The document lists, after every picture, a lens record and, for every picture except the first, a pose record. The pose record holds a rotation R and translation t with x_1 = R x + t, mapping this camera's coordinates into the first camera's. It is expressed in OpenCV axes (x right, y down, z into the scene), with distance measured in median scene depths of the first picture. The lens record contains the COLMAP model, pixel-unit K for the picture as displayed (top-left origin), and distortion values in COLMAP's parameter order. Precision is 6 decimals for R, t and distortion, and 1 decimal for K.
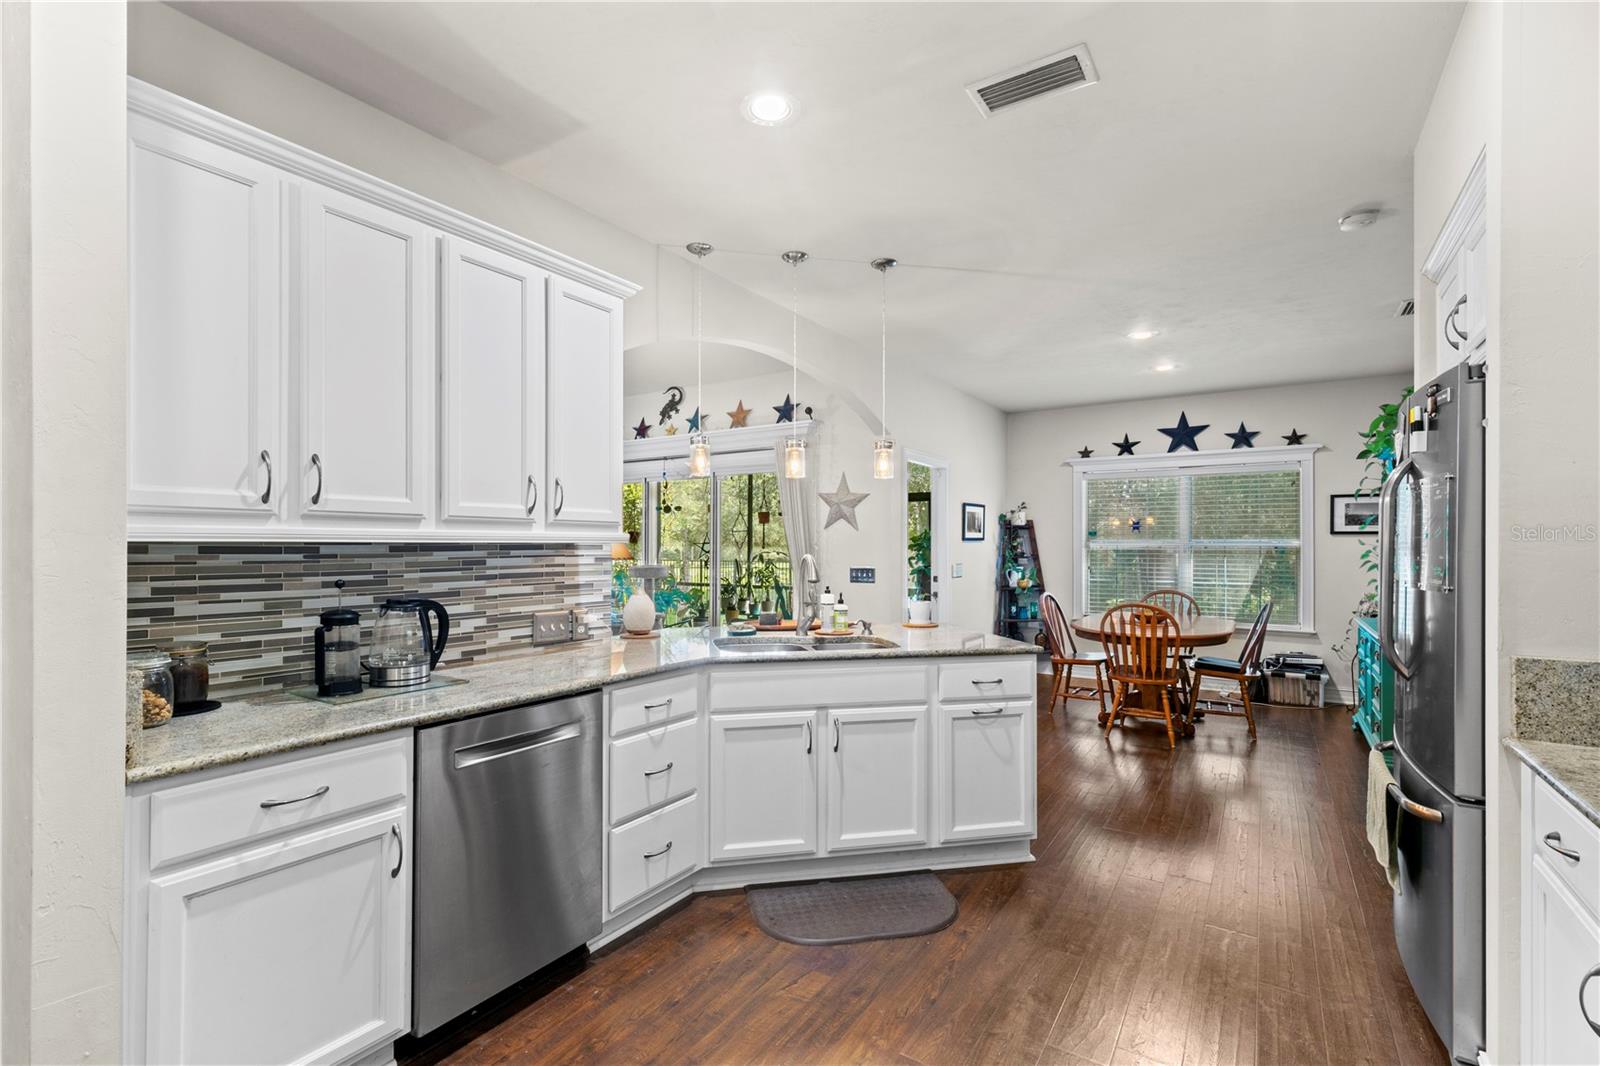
lens RADIAL K [[727.0, 0, 796.9], [0, 727.0, 543.2], [0, 0, 1]] dist [0.001353, 0.000065]
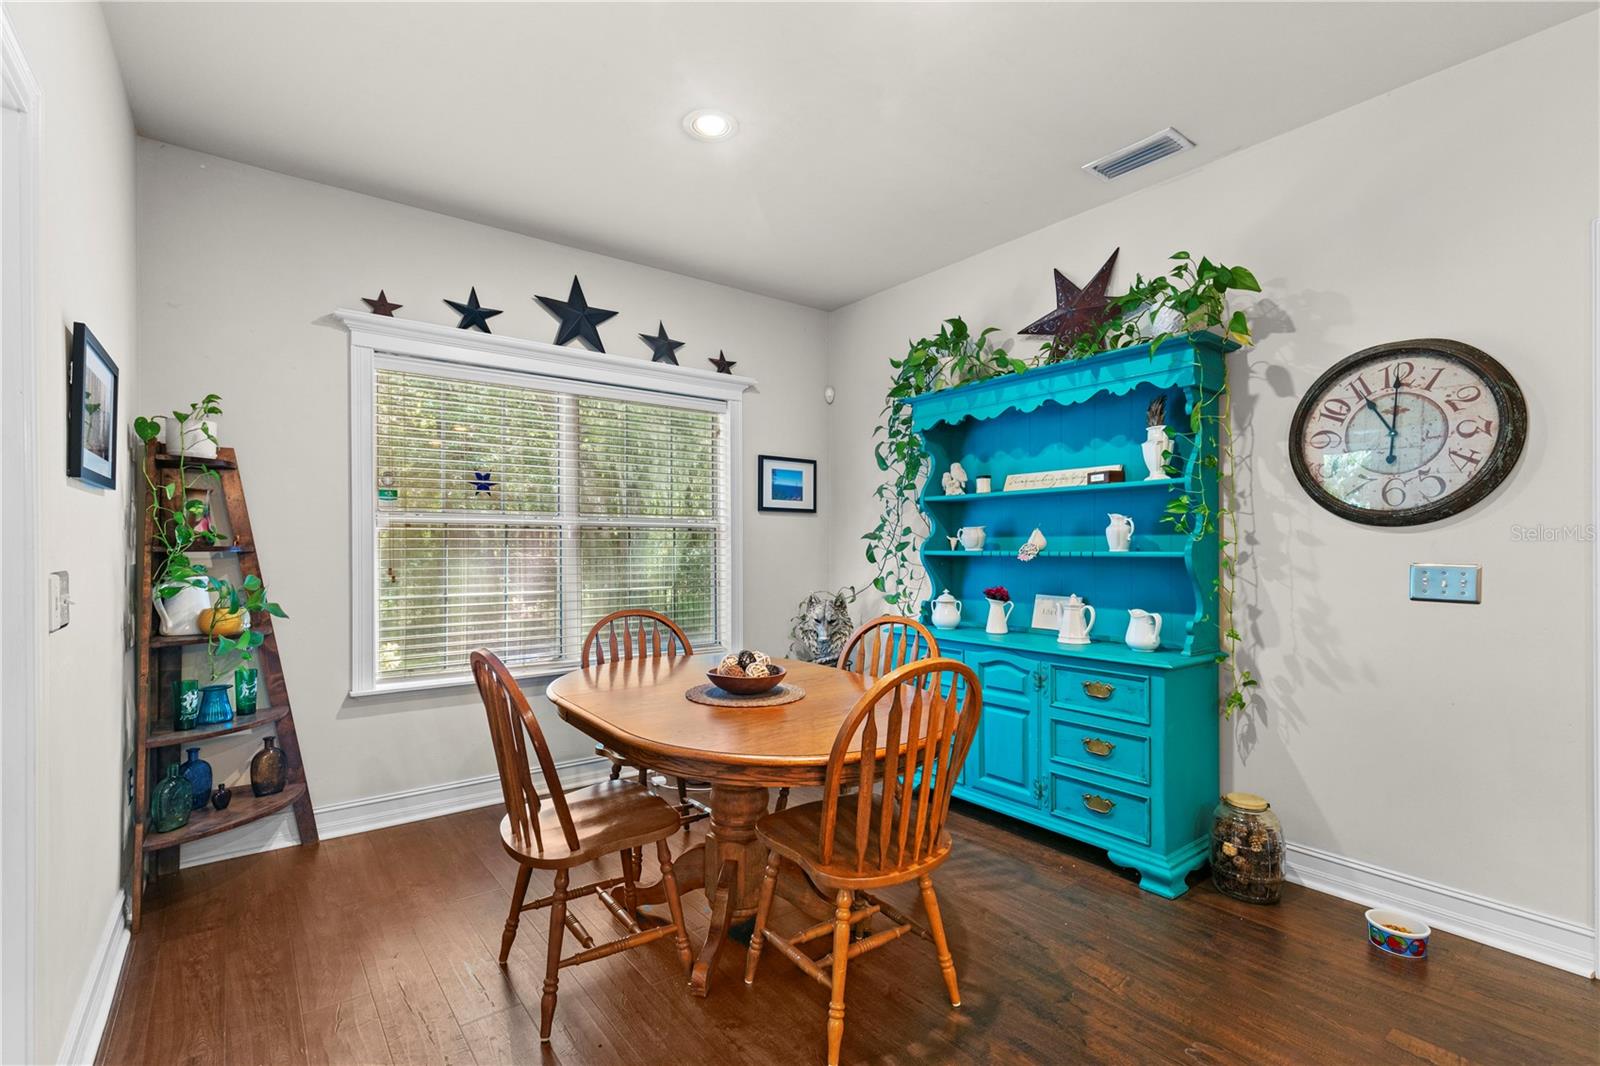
lens RADIAL K [[727.0, 0, 796.9], [0, 727.0, 543.2], [0, 0, 1]] dist [0.001353, 0.000065]
pose [[0.331975, 0.001930, 0.943286, 0.078766], [-0.004463, 0.999990, -0.000475, 0.017952], [-0.943278, -0.004052, 0.331980, 0.689192]]
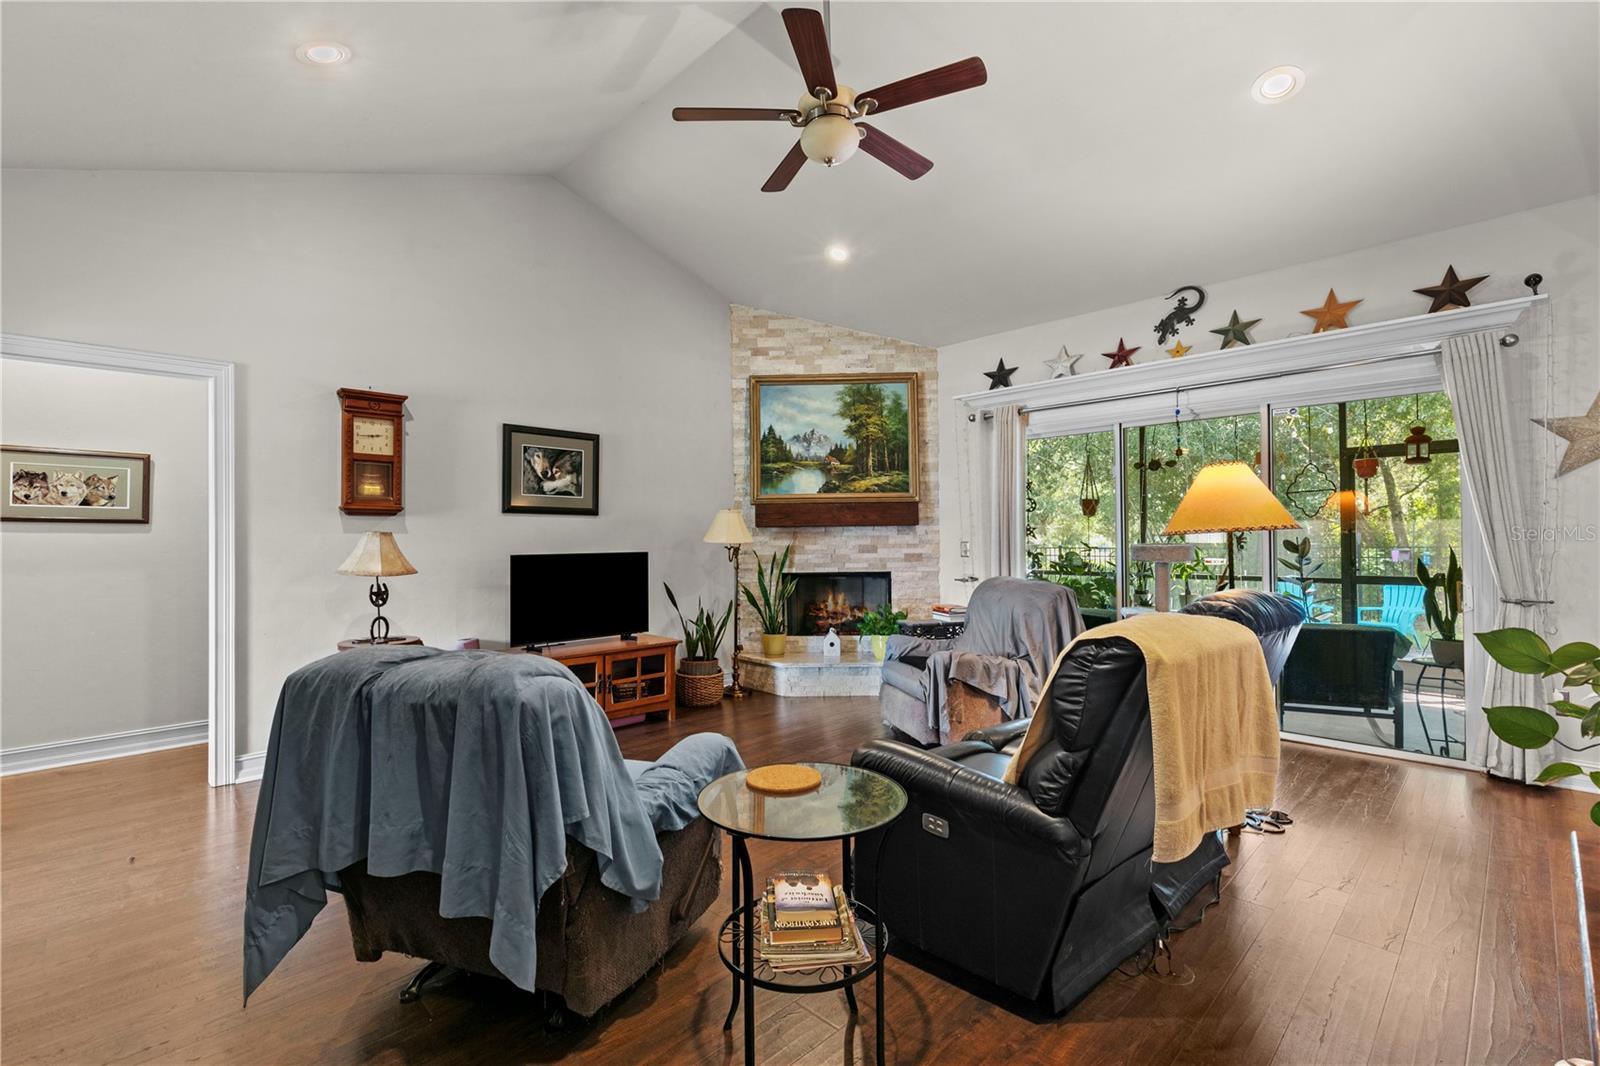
lens RADIAL K [[714.8, 0, 800.0], [0, 714.8, 533.0], [0, 0, 1]] dist [0.001616, -0.000109]
pose [[0.976480, -0.011966, -0.215276, -0.382517], [0.011906, 0.999928, -0.001577, 0.016460], [0.215279, -0.001023, 0.976552, 0.251844]]
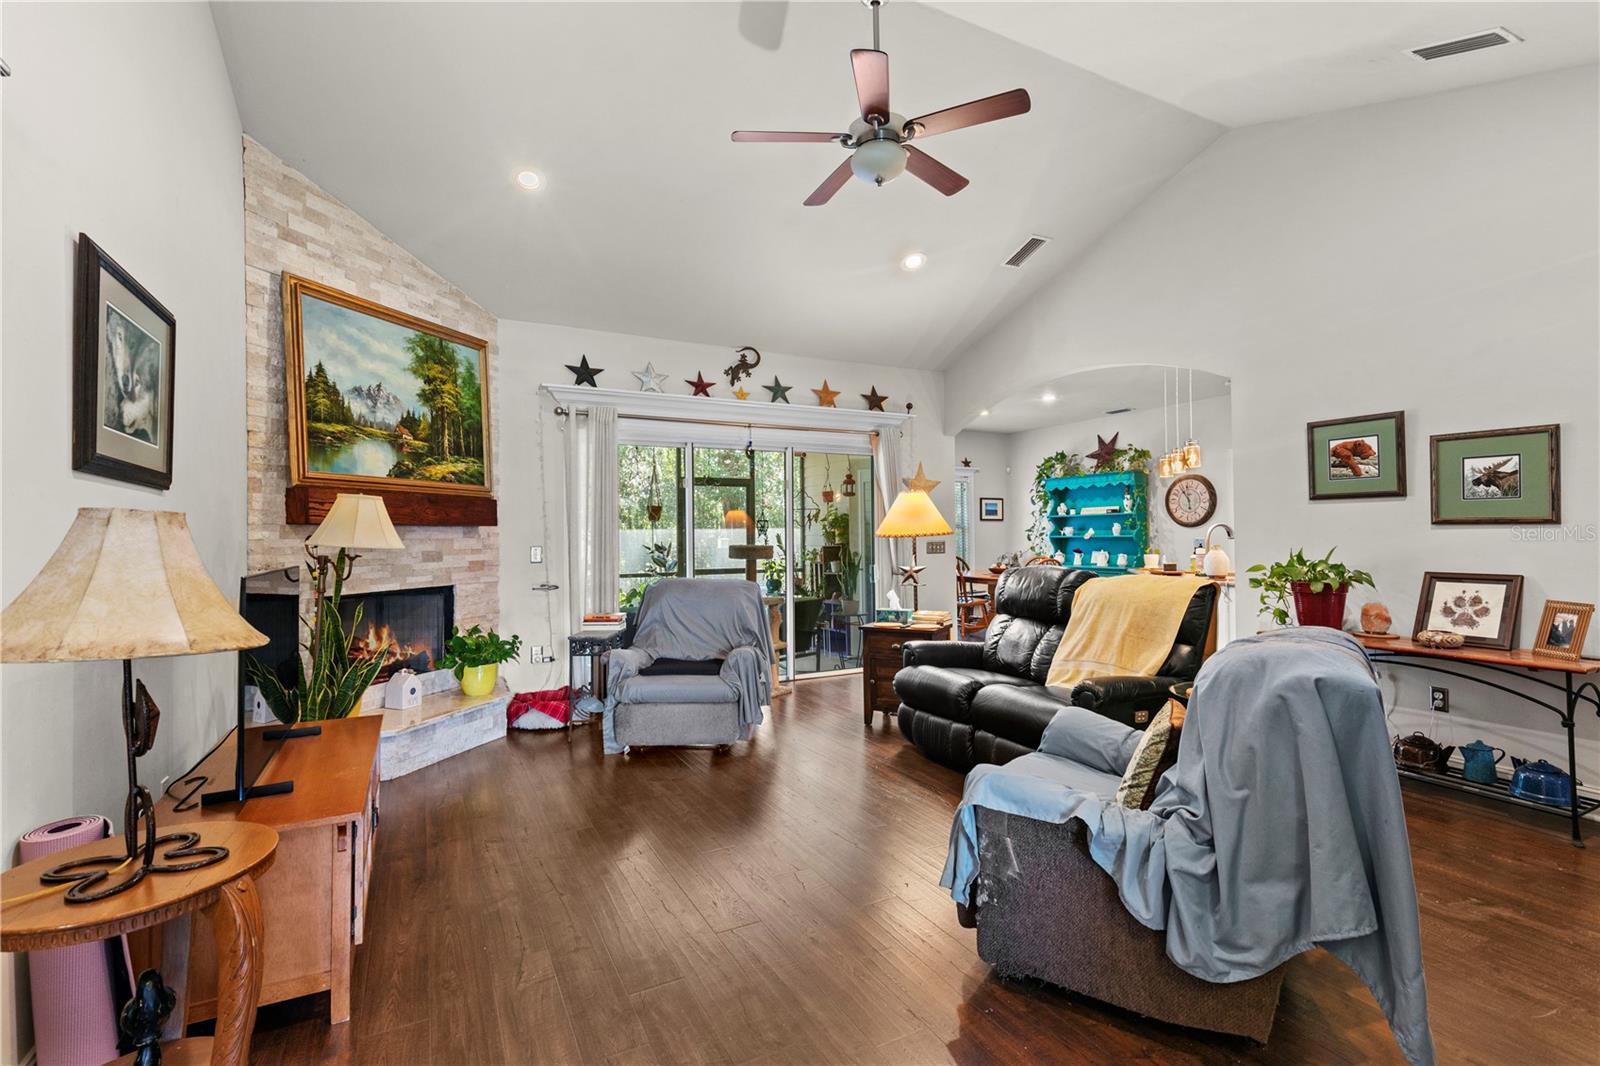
lens RADIAL K [[710.9, 0, 794.8], [0, 710.9, 526.5], [0, 0, 1]] dist [0.000483, -0.000229]
pose [[0.496149, 0.006832, 0.868211, -0.897822], [0.004747, 0.999933, -0.010582, 0.016622], [-0.868225, 0.009372, 0.496083, 0.512557]]
